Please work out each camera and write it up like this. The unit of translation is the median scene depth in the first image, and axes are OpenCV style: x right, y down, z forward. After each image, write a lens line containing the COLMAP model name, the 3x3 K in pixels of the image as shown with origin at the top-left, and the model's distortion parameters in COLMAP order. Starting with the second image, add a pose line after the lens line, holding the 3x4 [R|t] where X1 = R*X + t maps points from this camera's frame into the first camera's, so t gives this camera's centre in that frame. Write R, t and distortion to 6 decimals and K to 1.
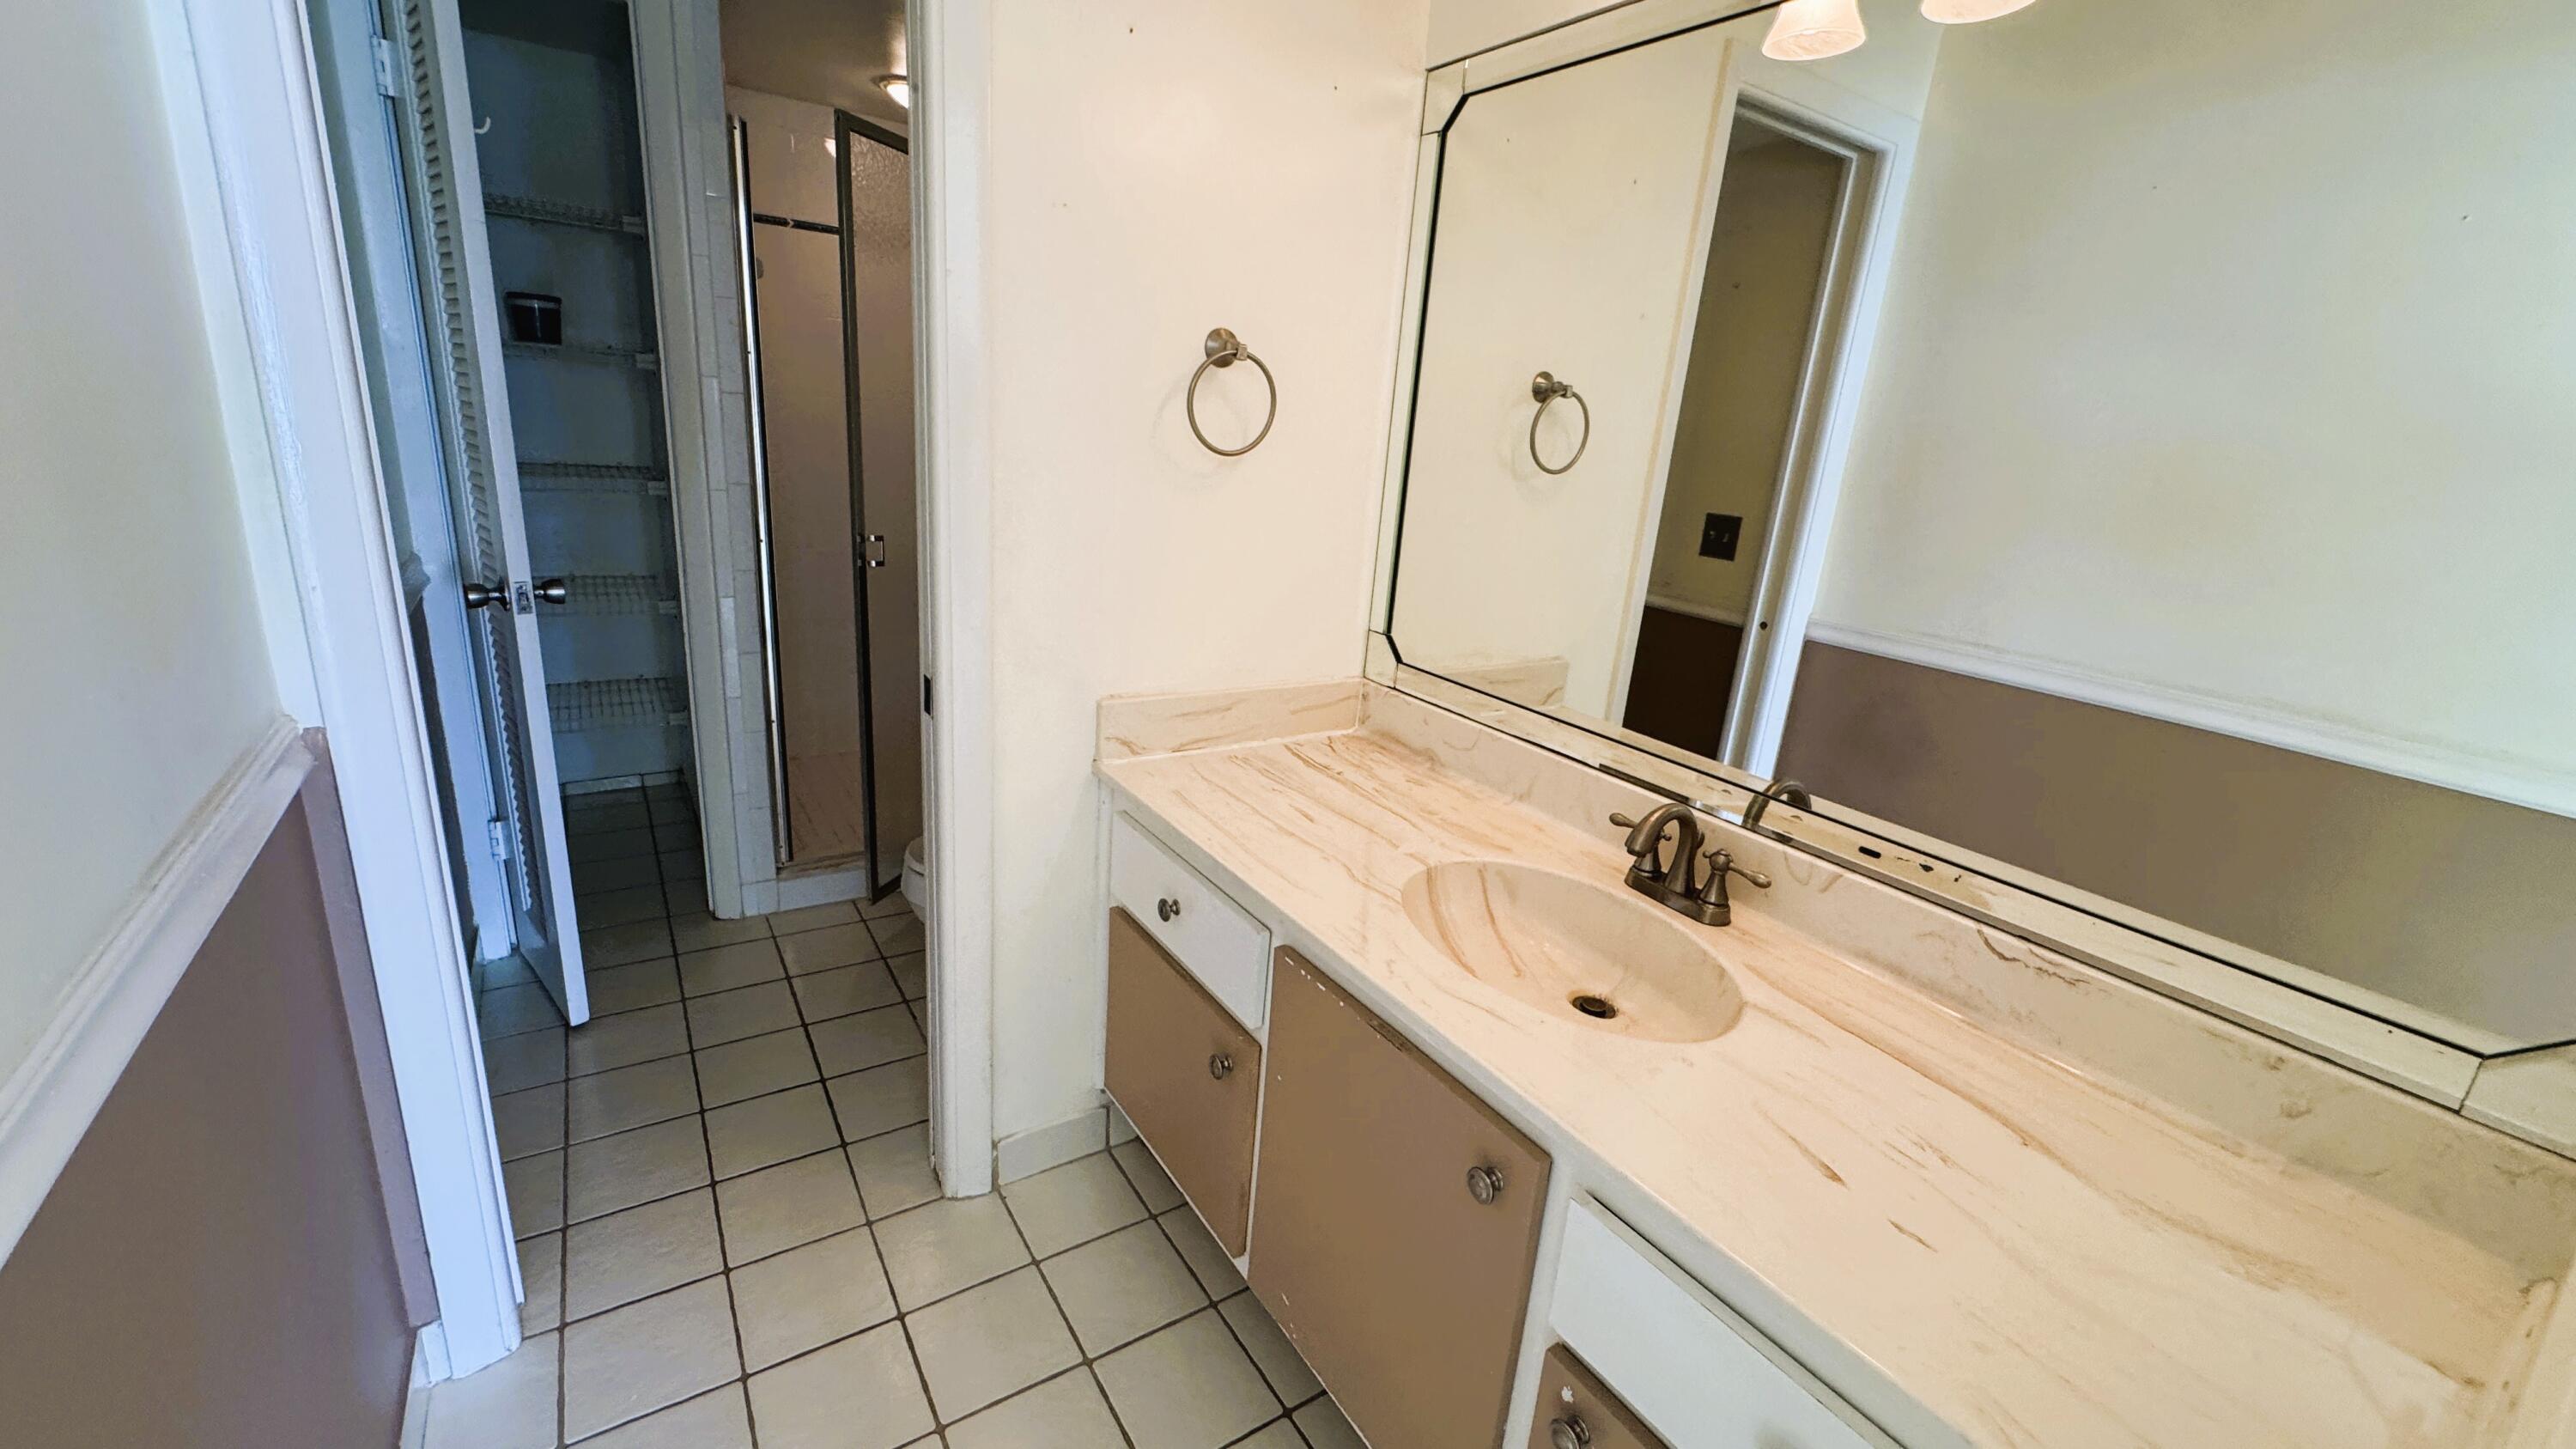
lens RADIAL K [[1024.6, 0, 1296.3], [0, 1024.6, 719.2], [0, 0, 1]] dist [-0.001711, 0.000043]
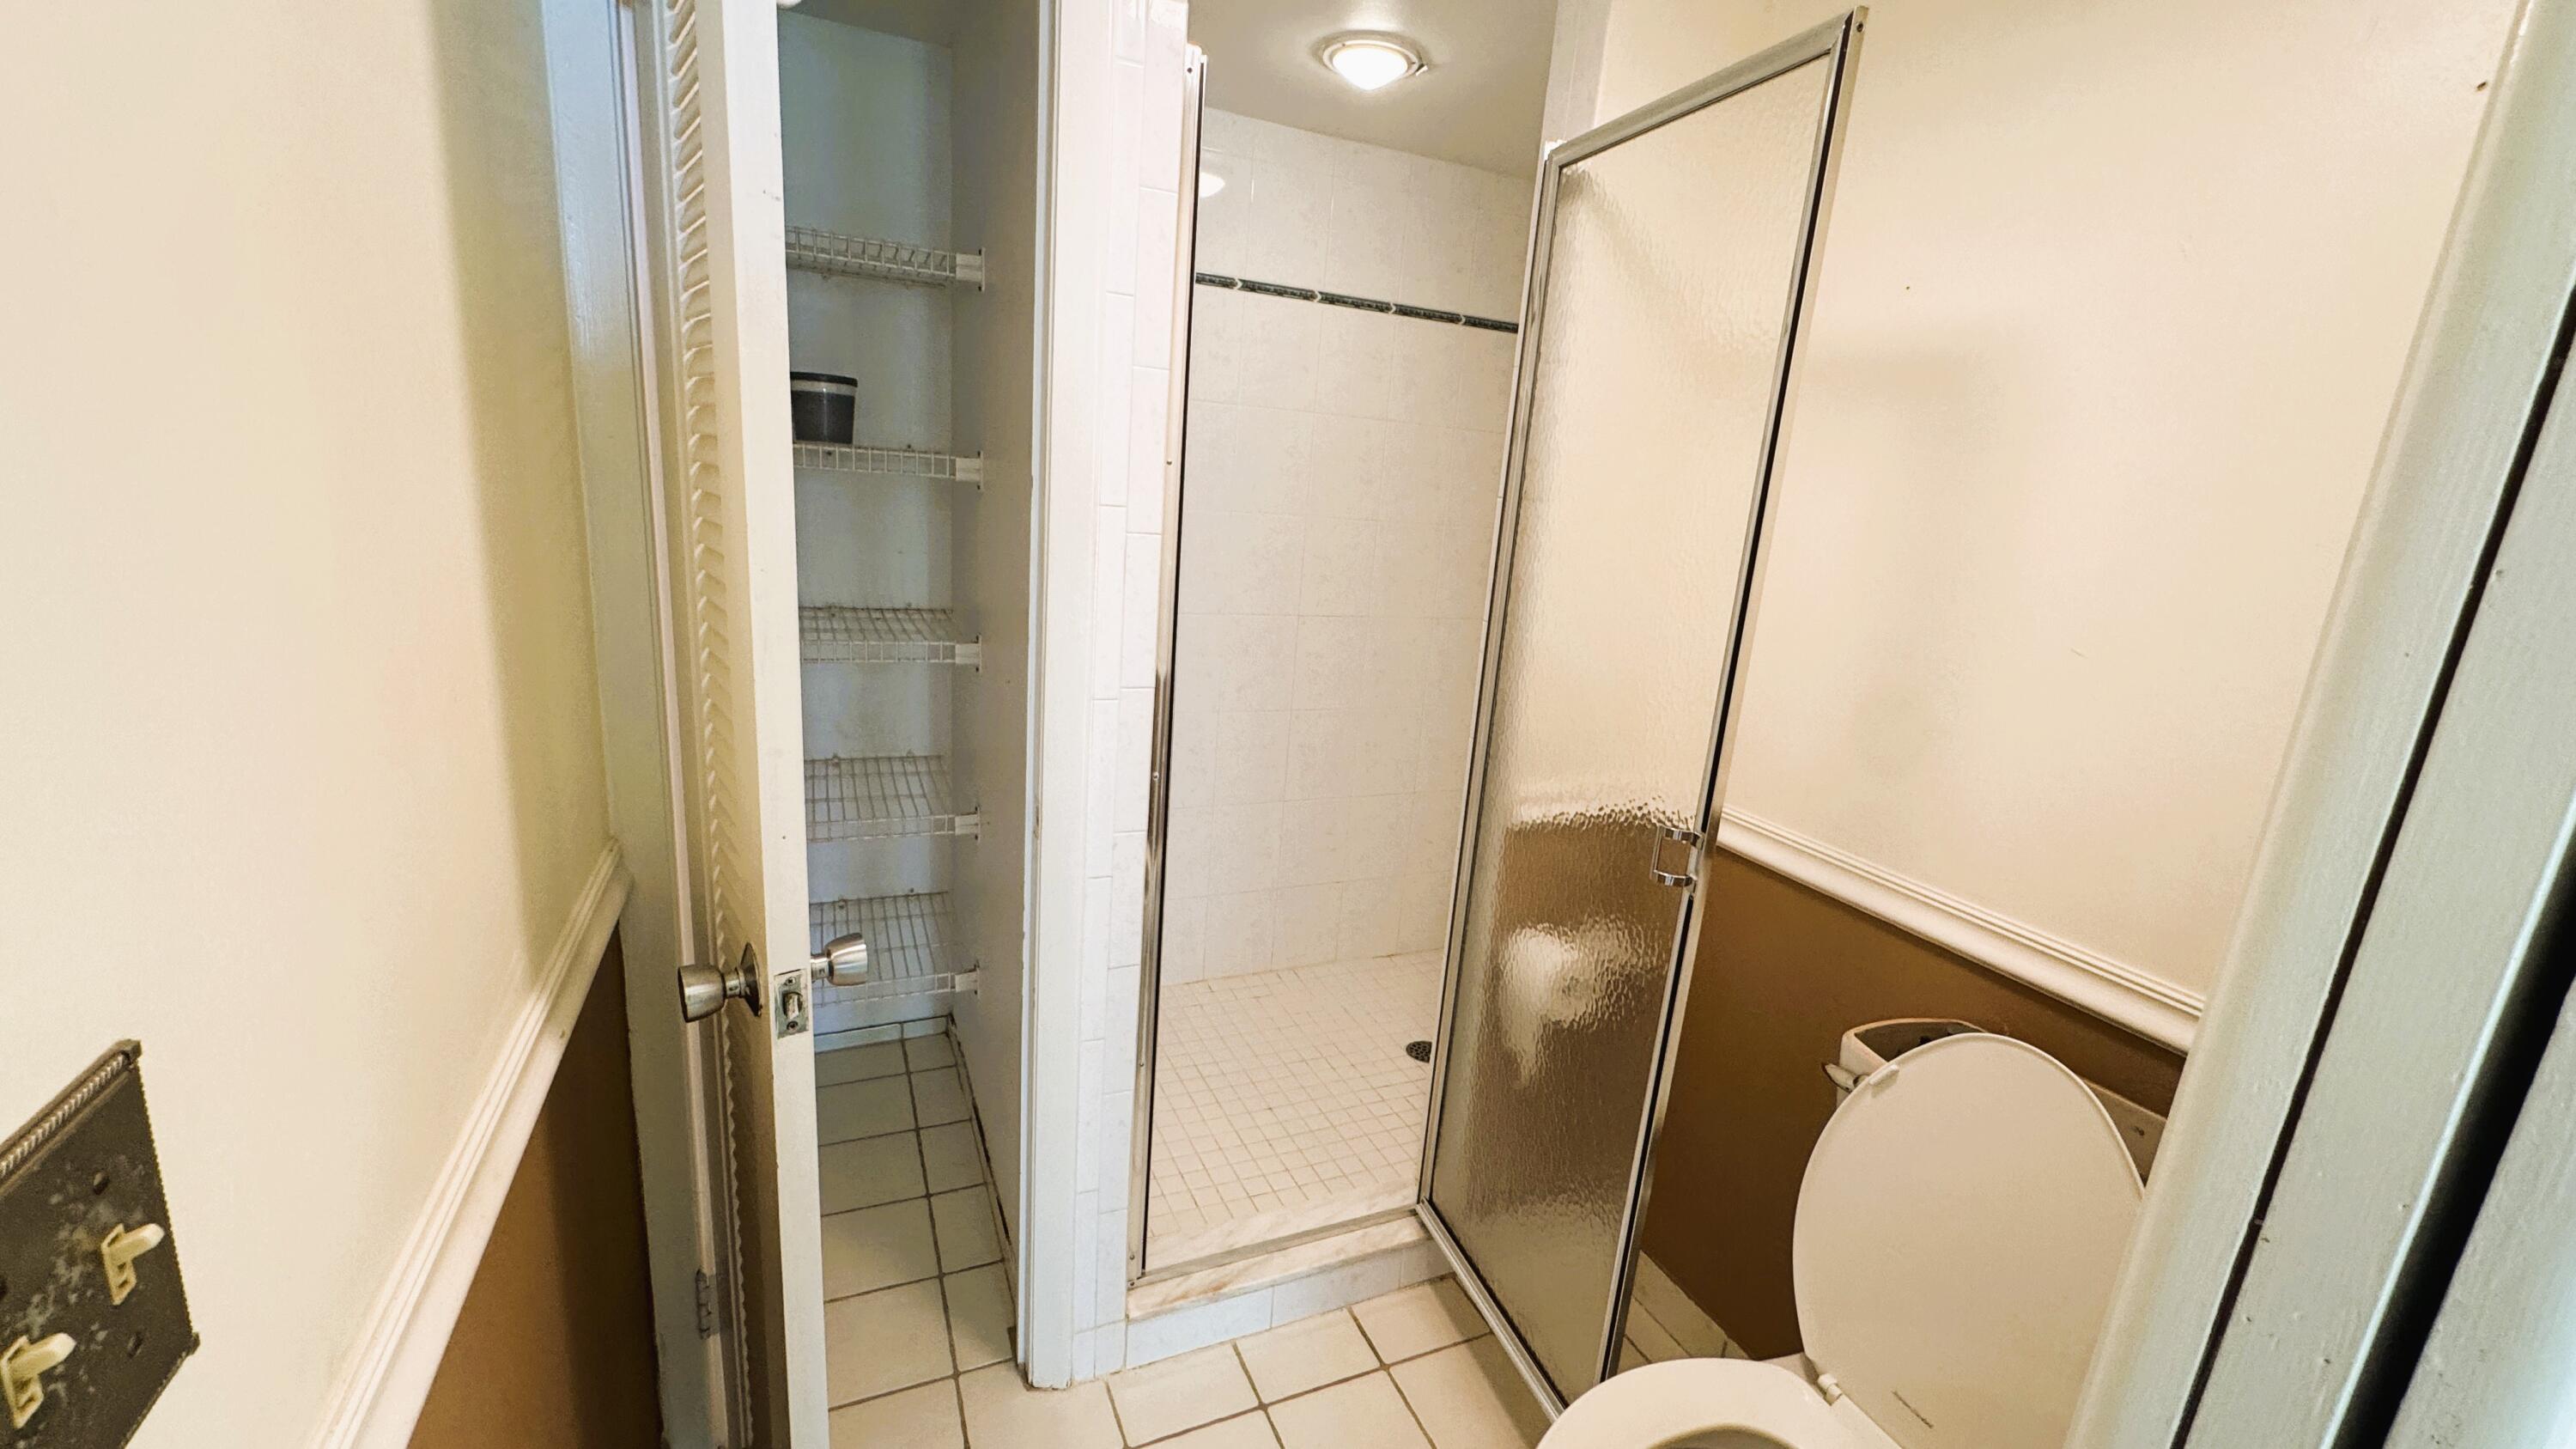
lens RADIAL K [[1024.6, 0, 1278.7], [0, 1024.6, 726.5], [0, 0, 1]] dist [-0.001711, 0.000043]
pose [[0.983815, 0.034506, -0.175835, -0.302290], [-0.045611, 0.997185, -0.059509, -0.145808], [0.173286, 0.066566, 0.982619, 0.376727]]
